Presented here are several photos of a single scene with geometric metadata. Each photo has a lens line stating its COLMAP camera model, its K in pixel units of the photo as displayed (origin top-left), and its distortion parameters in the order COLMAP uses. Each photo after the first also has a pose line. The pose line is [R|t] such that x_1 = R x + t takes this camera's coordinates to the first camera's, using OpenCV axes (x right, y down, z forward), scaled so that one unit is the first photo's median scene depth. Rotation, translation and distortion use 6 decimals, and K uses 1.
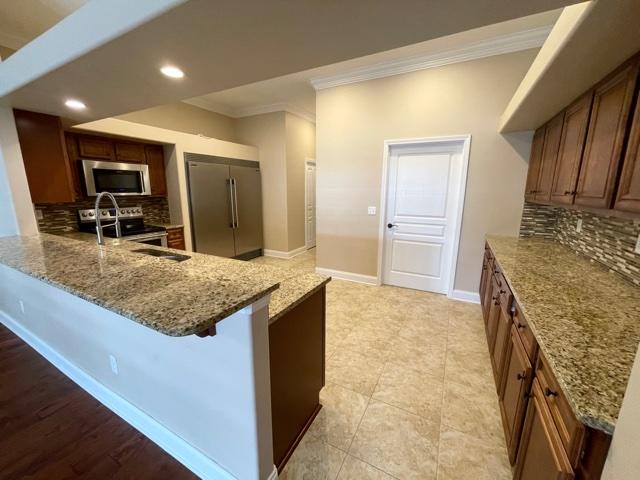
lens RADIAL K [[258.4, 0, 320.4], [0, 258.4, 238.0], [0, 0, 1]] dist [-0.004543, 0.001053]
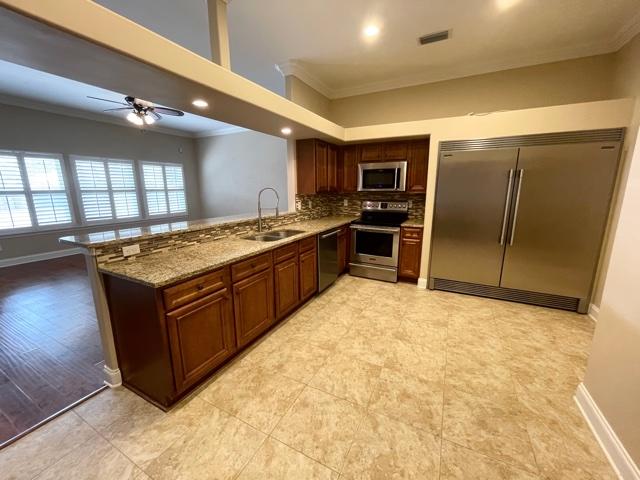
lens RADIAL K [[258.4, 0, 318.0], [0, 258.4, 239.3], [0, 0, 1]] dist [-0.004543, 0.001053]
pose [[0.005109, 0.195887, -0.980613, 0.425721], [-0.184408, 0.963992, 0.191606, -0.129116], [0.982837, 0.179854, 0.041048, 0.730960]]
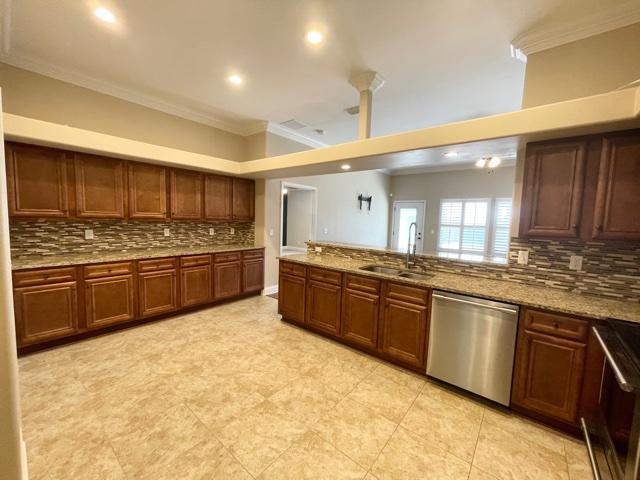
lens RADIAL K [[258.4, 0, 317.9], [0, 258.4, 239.2], [0, 0, 1]] dist [-0.004543, 0.001053]
pose [[-0.979035, -0.050602, 0.197308, -0.344771], [0.003044, 0.964909, 0.262566, -0.264911], [-0.203670, 0.257662, -0.944526, 1.420108]]
